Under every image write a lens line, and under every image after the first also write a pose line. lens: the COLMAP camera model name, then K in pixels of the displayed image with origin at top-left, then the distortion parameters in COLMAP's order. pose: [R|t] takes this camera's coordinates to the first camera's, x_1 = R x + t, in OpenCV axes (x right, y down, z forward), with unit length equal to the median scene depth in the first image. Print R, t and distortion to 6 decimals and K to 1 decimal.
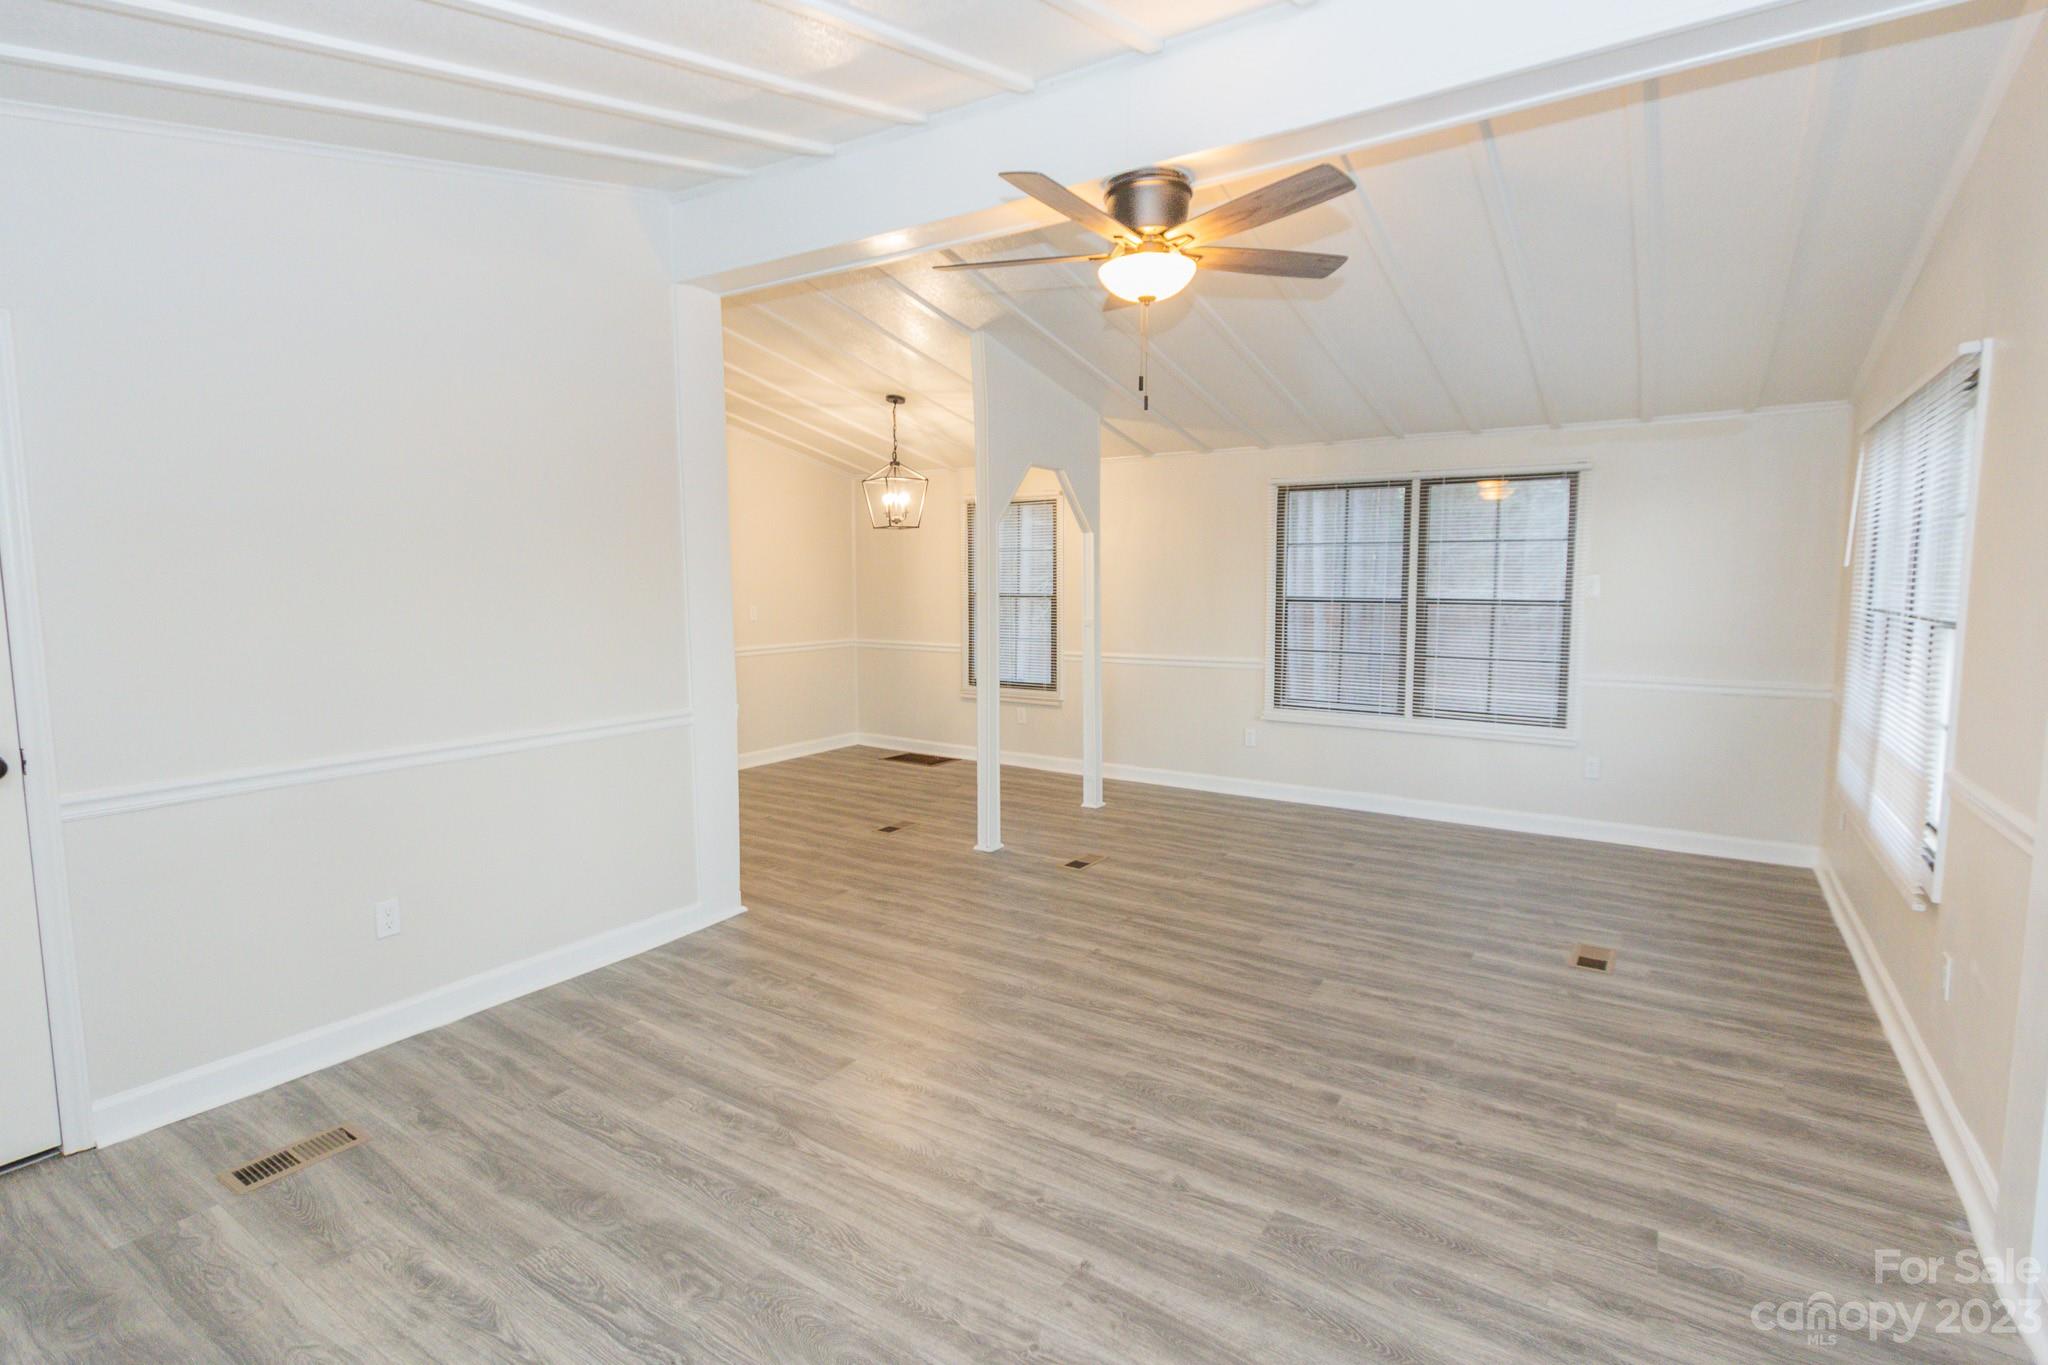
lens RADIAL K [[955.6, 0, 1010.7], [0, 955.6, 682.8], [0, 0, 1]] dist [0.008033, -0.003302]
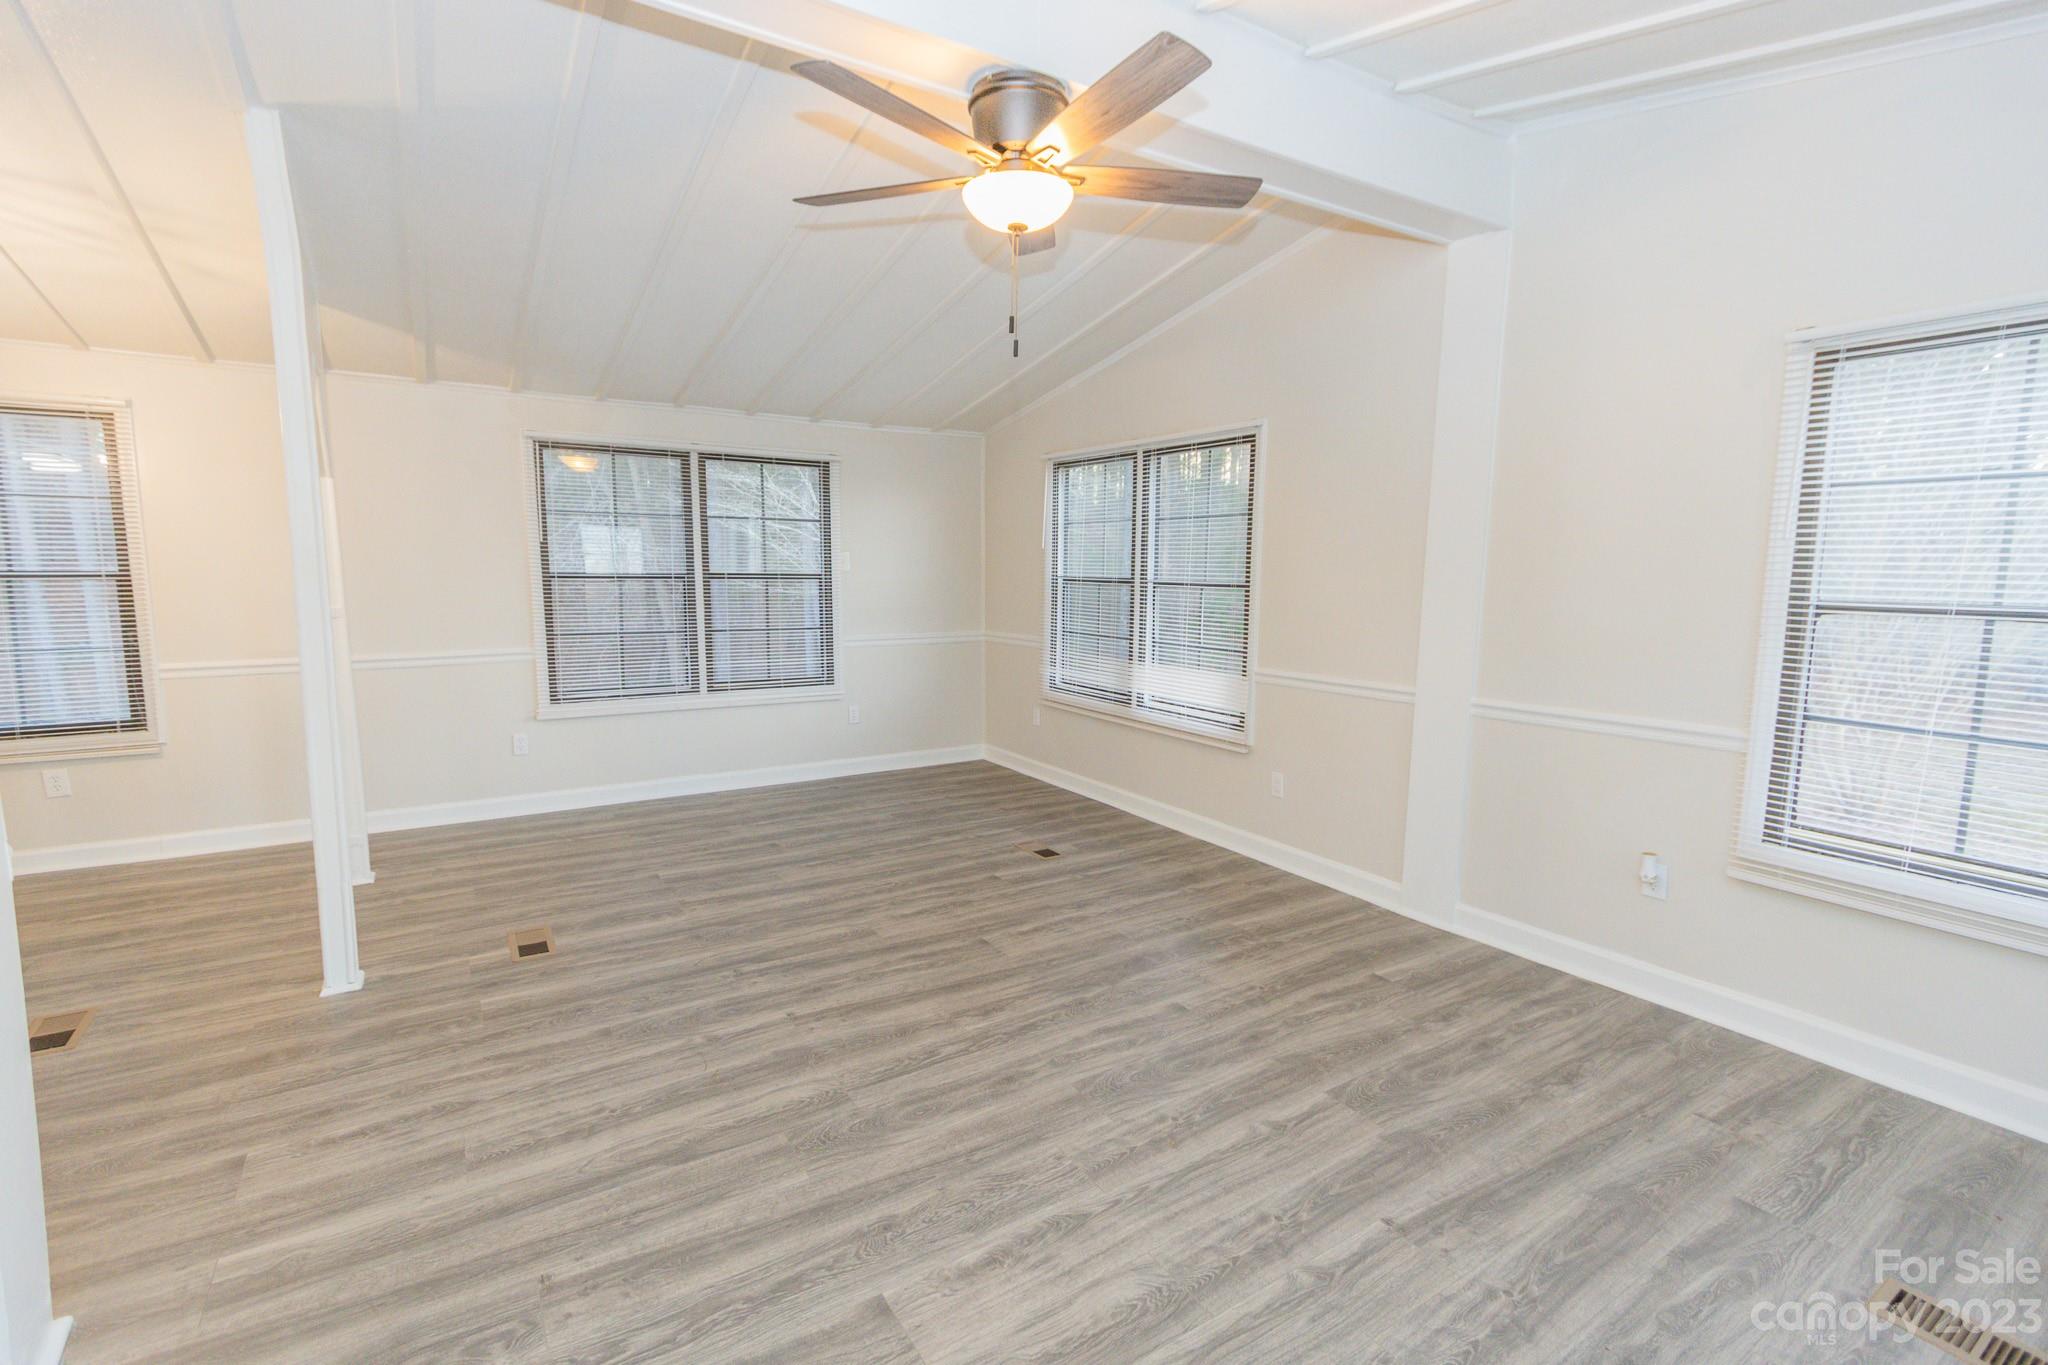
lens RADIAL K [[935.6, 0, 948.2], [0, 935.6, 679.0], [0, 0, 1]] dist [0.006175, -0.002189]
pose [[0.420848, -0.108280, 0.900645, -0.525797], [0.088770, 0.993001, 0.077903, -0.047770], [-0.902777, 0.047165, 0.427515, 0.531325]]
